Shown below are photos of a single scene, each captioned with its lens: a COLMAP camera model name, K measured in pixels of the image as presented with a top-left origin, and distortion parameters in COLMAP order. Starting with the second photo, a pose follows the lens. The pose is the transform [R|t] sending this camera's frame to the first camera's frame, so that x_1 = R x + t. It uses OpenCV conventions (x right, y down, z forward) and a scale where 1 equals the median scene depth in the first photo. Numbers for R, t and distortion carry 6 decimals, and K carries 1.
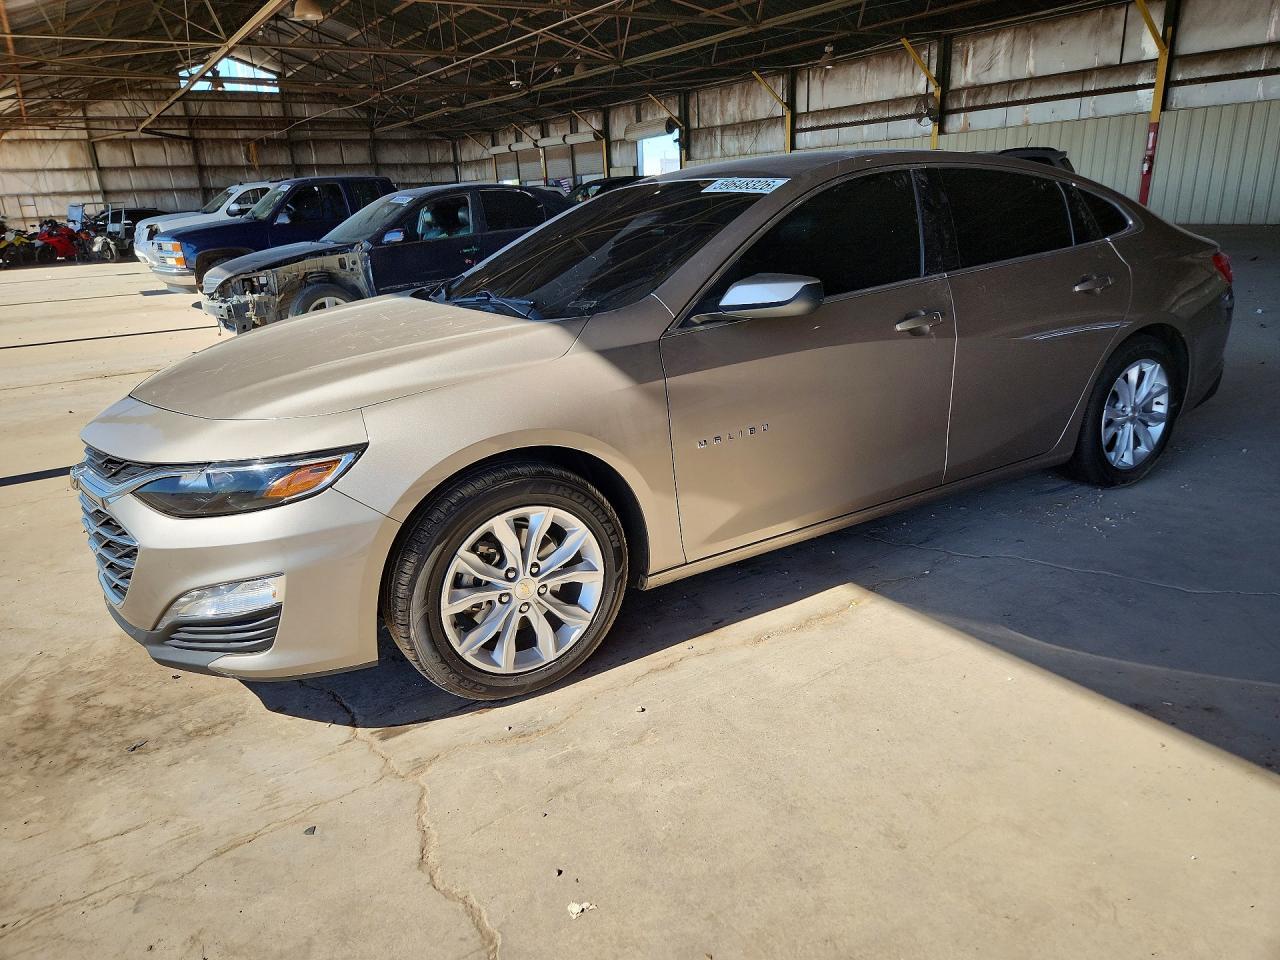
lens RADIAL K [[872.5, 0, 641.6], [0, 872.5, 483.3], [0, 0, 1]] dist [-0.002766, -0.004148]
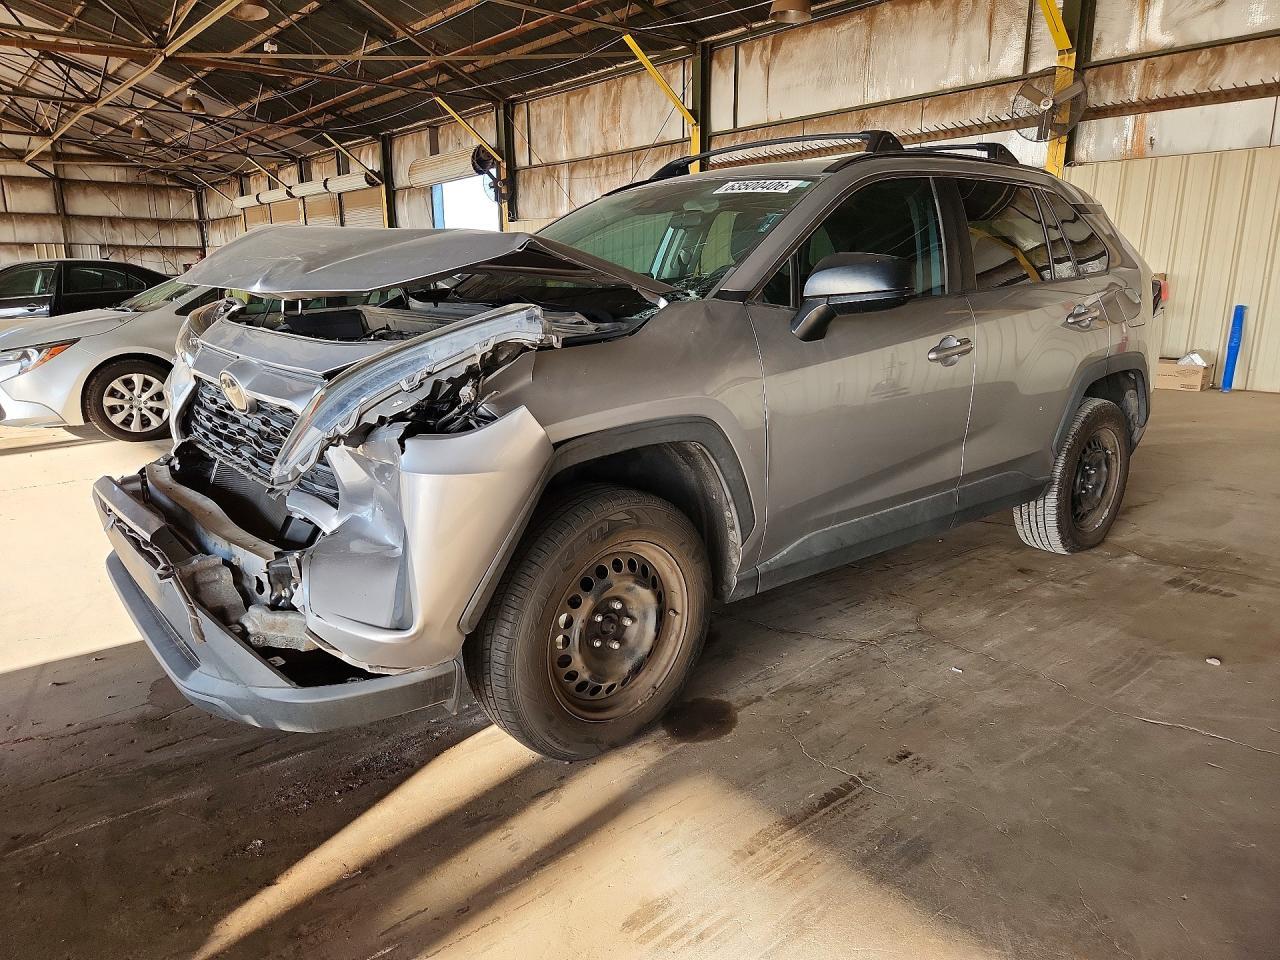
lens RADIAL K [[872.5, 0, 638.2], [0, 872.5, 480.8], [0, 0, 1]] dist [-0.002766, -0.004148]
pose [[0.989283, 0.007739, 0.145804, 0.054526], [0.005728, 0.995769, -0.091715, -0.152558], [-0.145897, 0.091567, 0.985053, 0.456111]]
